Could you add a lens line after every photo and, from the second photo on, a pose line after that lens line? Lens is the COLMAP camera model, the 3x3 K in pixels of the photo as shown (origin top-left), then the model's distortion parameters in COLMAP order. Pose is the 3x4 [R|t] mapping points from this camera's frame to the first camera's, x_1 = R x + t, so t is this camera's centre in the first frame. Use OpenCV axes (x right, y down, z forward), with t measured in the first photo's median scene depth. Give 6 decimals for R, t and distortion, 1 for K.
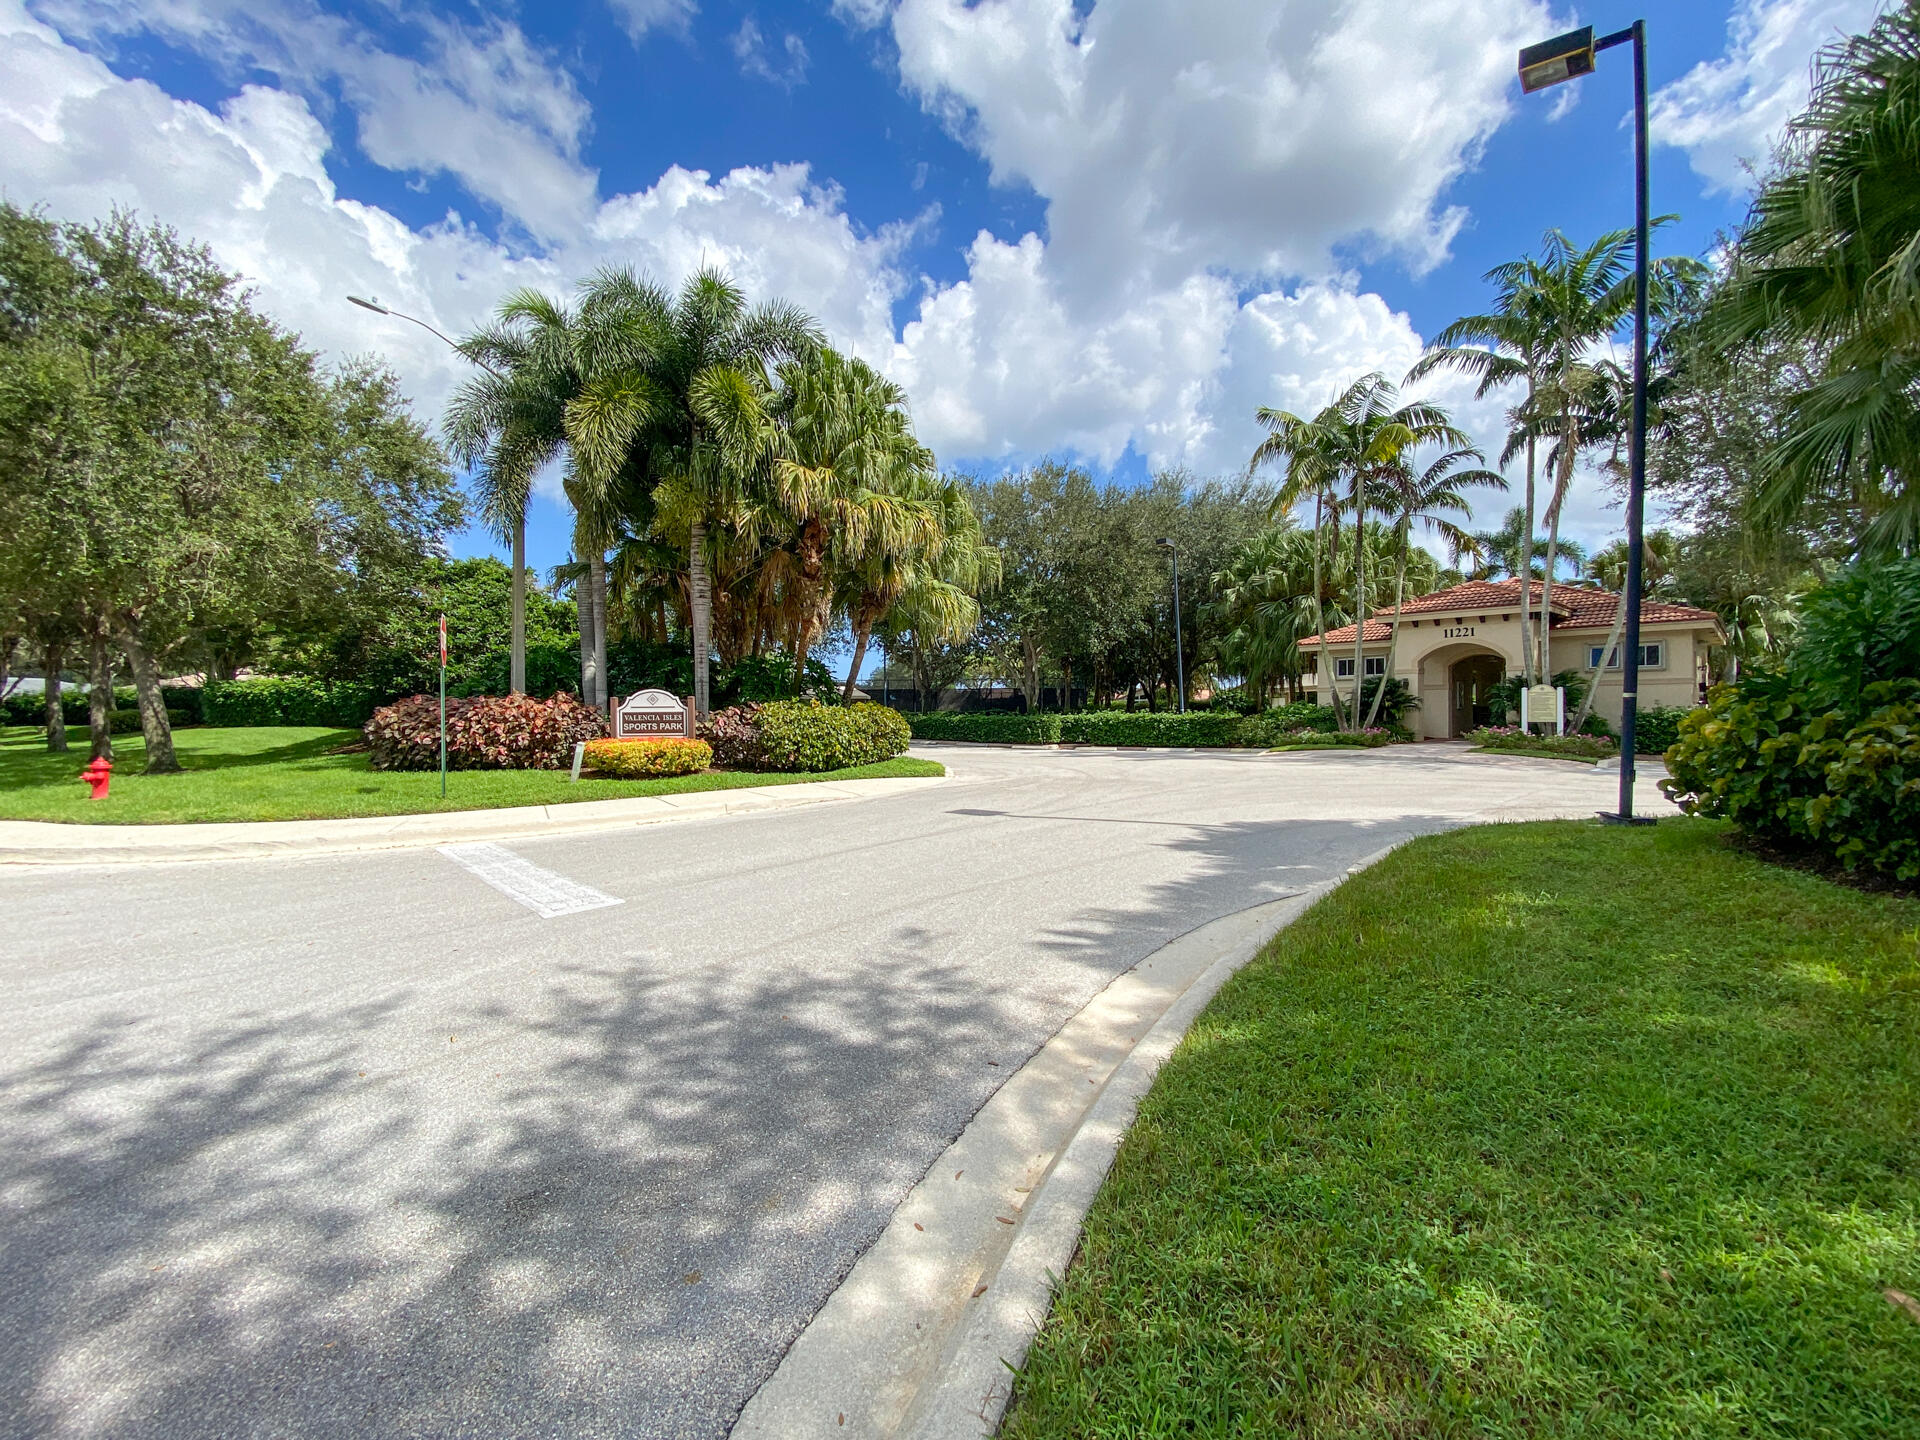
lens RADIAL K [[772.5, 0, 951.7], [0, 772.5, 722.6], [0, 0, 1]] dist [-0.000188, -0.000277]
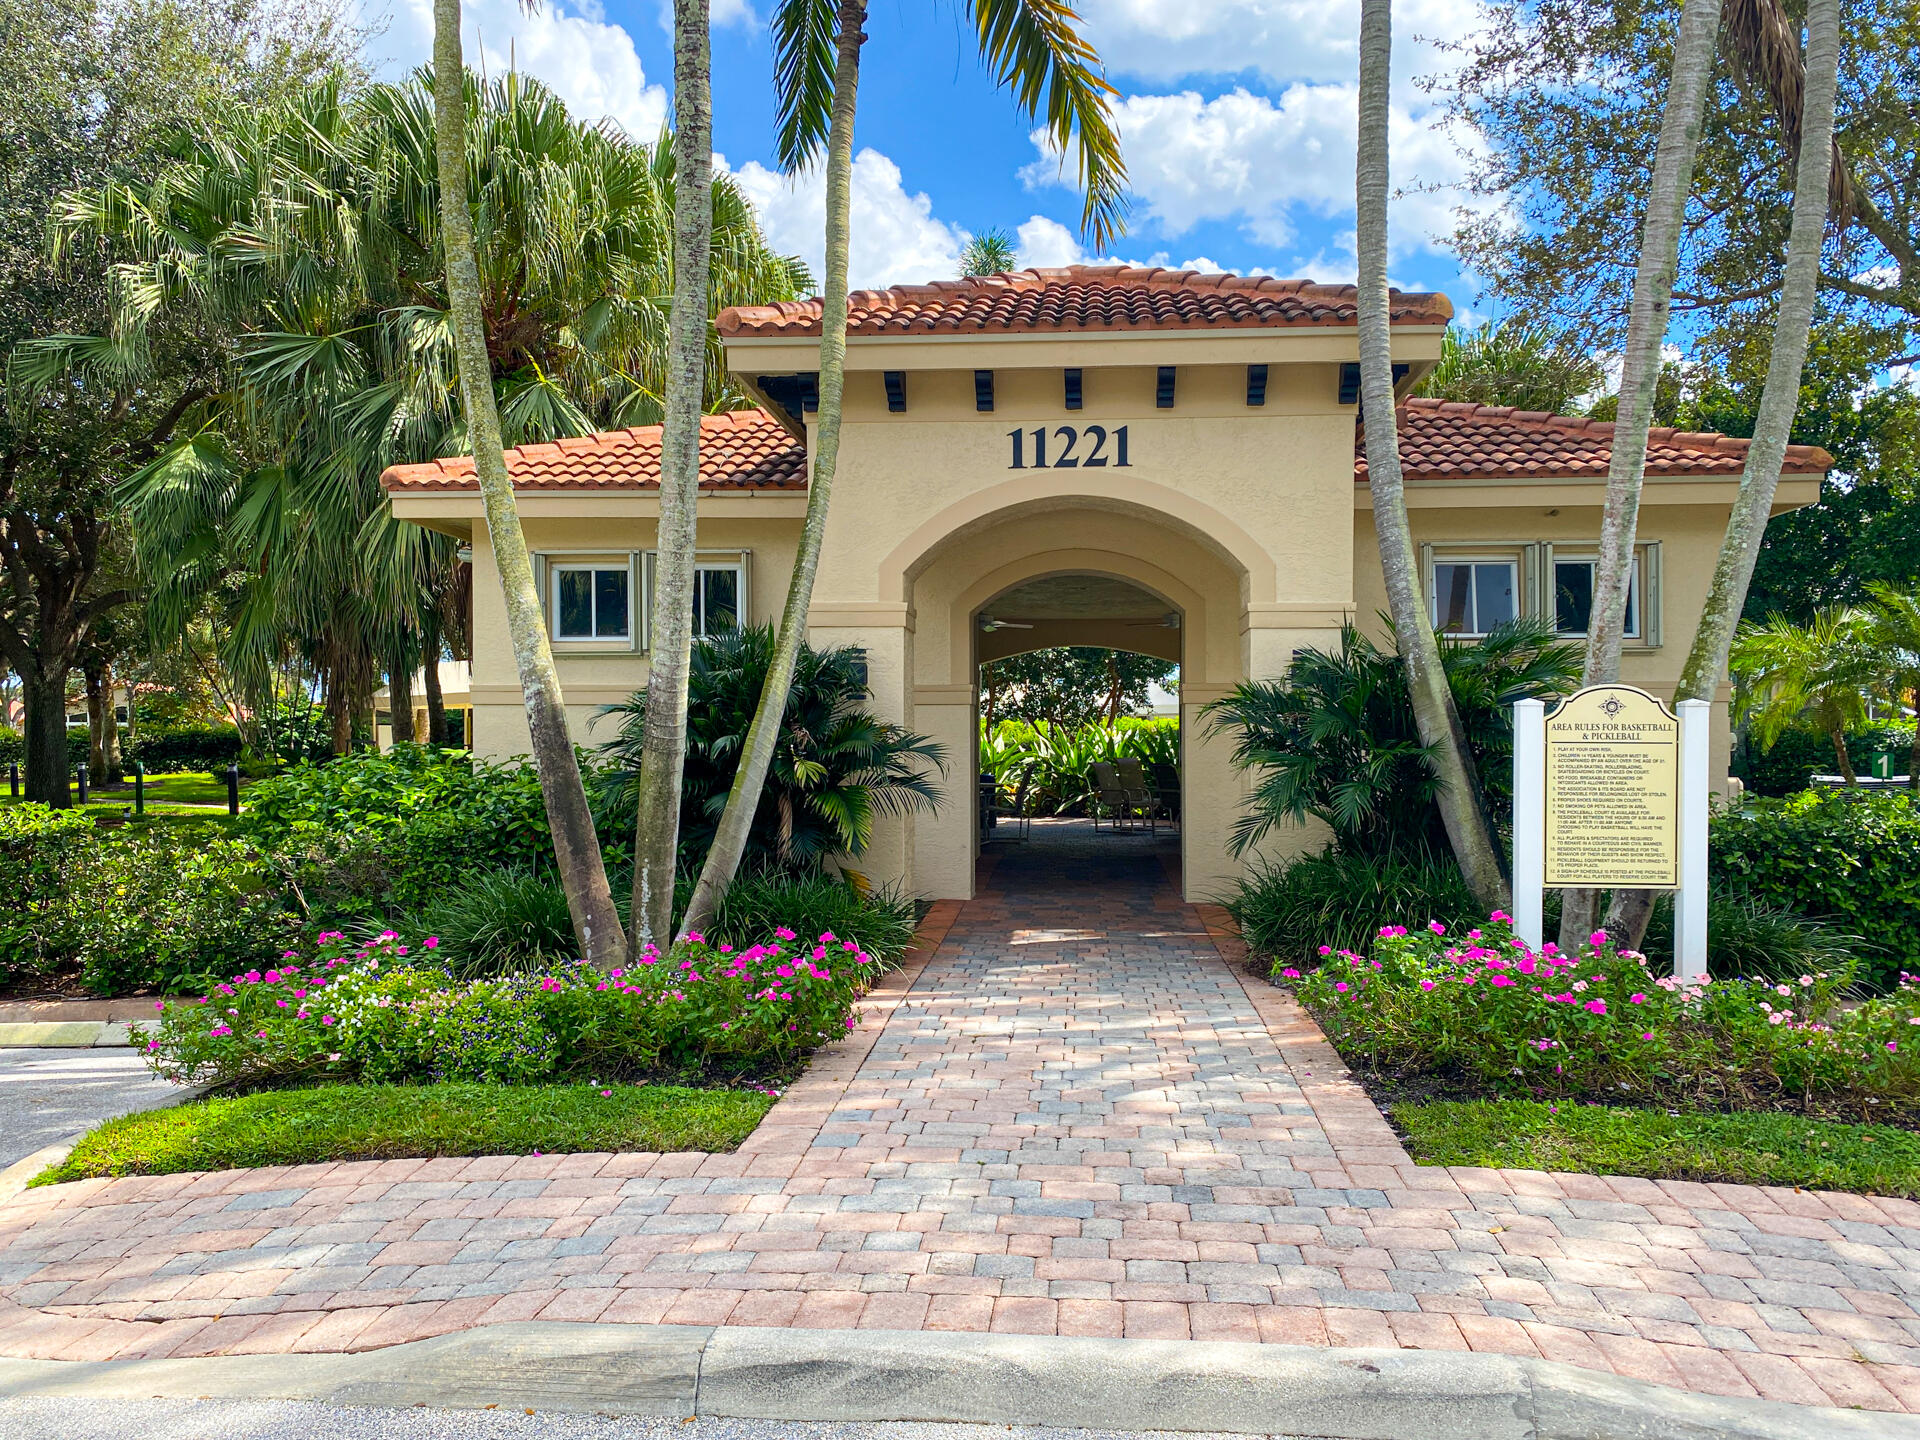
lens RADIAL K [[1460.1, 0, 957.4], [0, 1460.1, 726.5], [0, 0, 1]] dist [-0.003594, -0.001440]
pose [[0.737458, 0.007743, 0.675349, 0.301777], [0.007284, 0.999785, -0.019415, -0.023847], [-0.675354, 0.019237, 0.737243, 0.612756]]
